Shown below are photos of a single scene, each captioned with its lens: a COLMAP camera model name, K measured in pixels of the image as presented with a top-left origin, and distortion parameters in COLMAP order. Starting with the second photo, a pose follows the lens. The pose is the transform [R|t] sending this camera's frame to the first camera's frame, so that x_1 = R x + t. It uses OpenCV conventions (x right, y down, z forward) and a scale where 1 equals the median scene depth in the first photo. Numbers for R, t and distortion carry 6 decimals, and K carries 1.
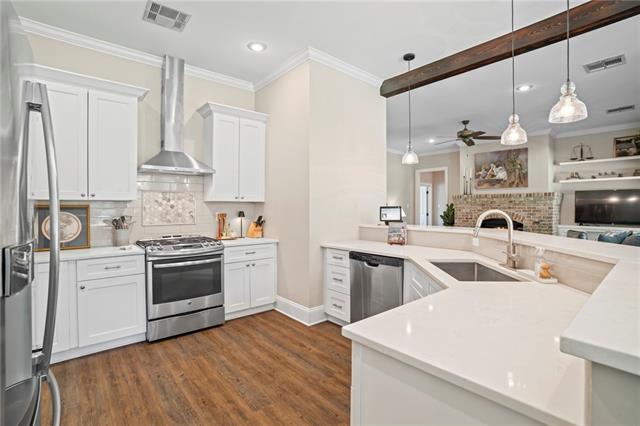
lens RADIAL K [[296.7, 0, 321.8], [0, 296.7, 209.3], [0, 0, 1]] dist [-0.059478, 0.018722]
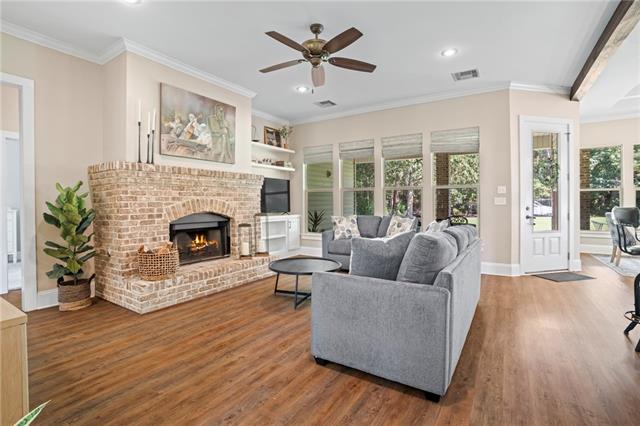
lens RADIAL K [[296.7, 0, 321.8], [0, 296.7, 209.3], [0, 0, 1]] dist [-0.059478, 0.018722]
pose [[-0.301329, -0.029317, 0.953069, -0.024108], [0.007288, 0.999427, 0.033048, 0.008155], [-0.953492, 0.016905, -0.300943, 0.944863]]
